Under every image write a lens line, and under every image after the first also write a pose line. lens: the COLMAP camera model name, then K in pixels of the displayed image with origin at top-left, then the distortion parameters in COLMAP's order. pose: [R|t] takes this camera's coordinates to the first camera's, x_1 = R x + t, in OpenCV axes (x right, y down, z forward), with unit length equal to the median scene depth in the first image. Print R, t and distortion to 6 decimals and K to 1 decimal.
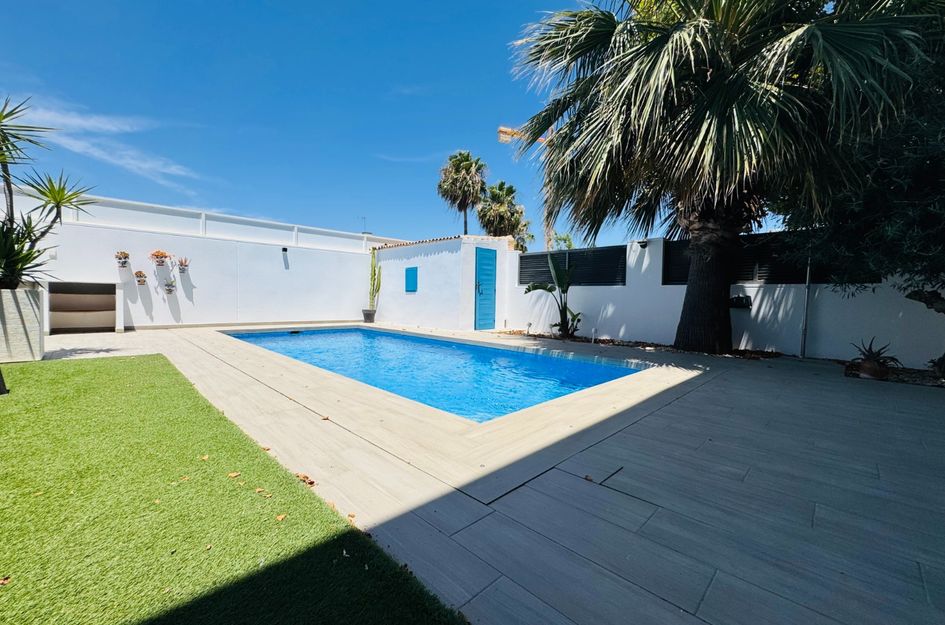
lens RADIAL K [[380.7, 0, 472.5], [0, 380.7, 312.5], [0, 0, 1]] dist [-0.001609, -0.000030]
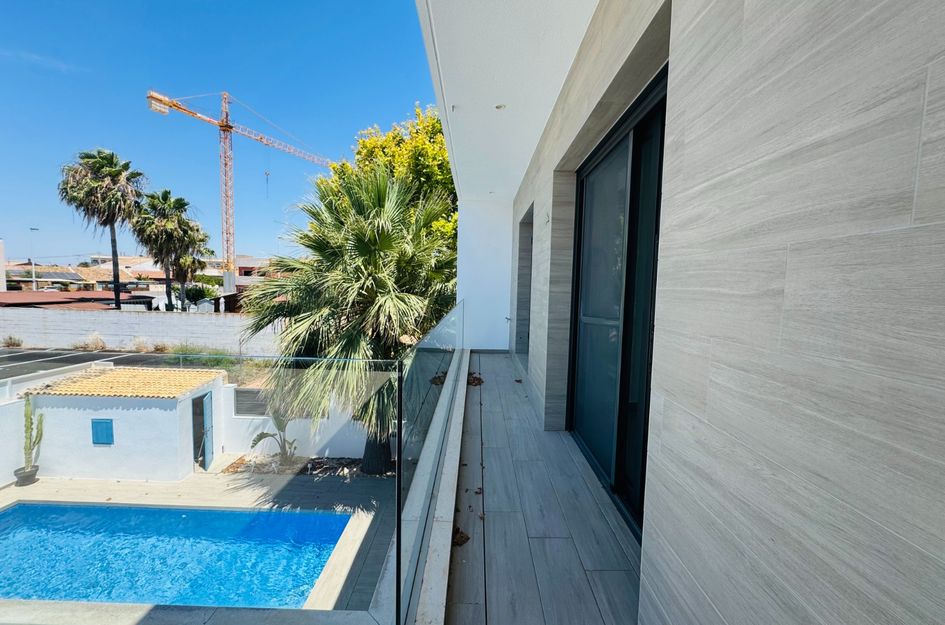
lens RADIAL K [[377.2, 0, 472.5], [0, 377.2, 312.5], [0, 0, 1]] dist [-0.002274, -0.000064]
pose [[0.713193, -0.050756, 0.699128, -0.188618], [0.017532, 0.998355, 0.054596, -0.545966], [-0.700748, -0.026681, 0.712909, -0.391561]]
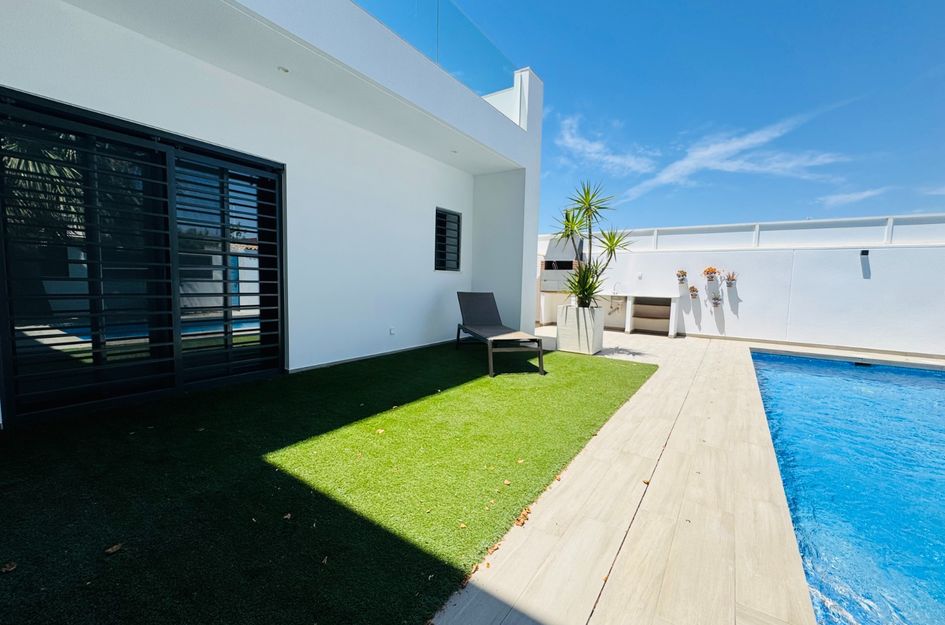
lens RADIAL K [[381.4, 0, 472.5], [0, 381.4, 312.5], [0, 0, 1]] dist [0.001435, -0.000248]
pose [[0.186307, 0.065536, -0.980303, 0.136784], [-0.061230, 0.996608, 0.054989, -0.051748], [0.980582, 0.049780, 0.189688, 0.127082]]
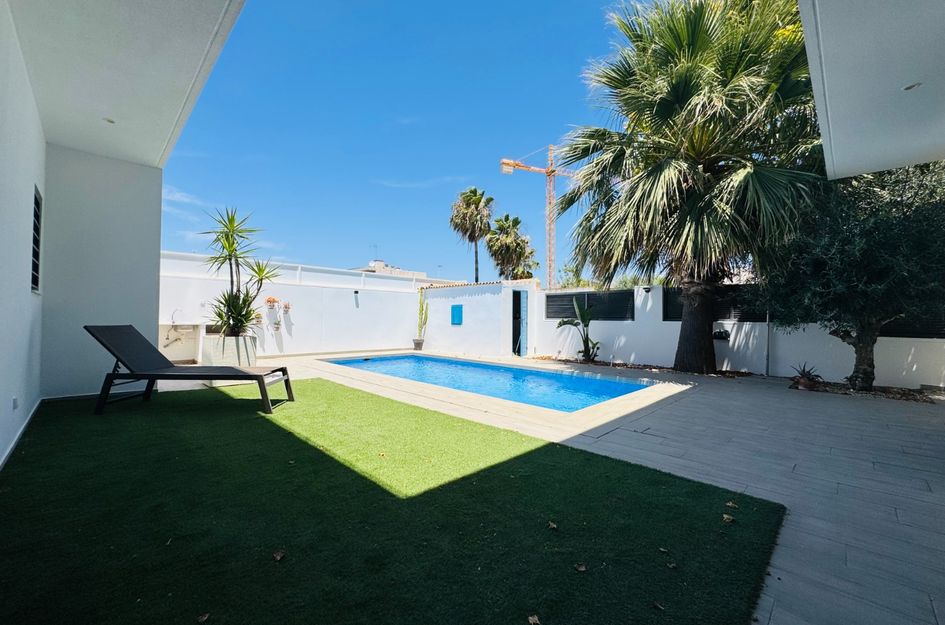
lens RADIAL K [[380.7, 0, 472.5], [0, 380.7, 312.5], [0, 0, 1]] dist [-0.001609, -0.000030]
pose [[0.999954, -0.009454, 0.001670, -0.147511], [0.009534, 0.998340, -0.056809, -0.031579], [-0.001130, 0.056823, 0.998384, -0.287687]]
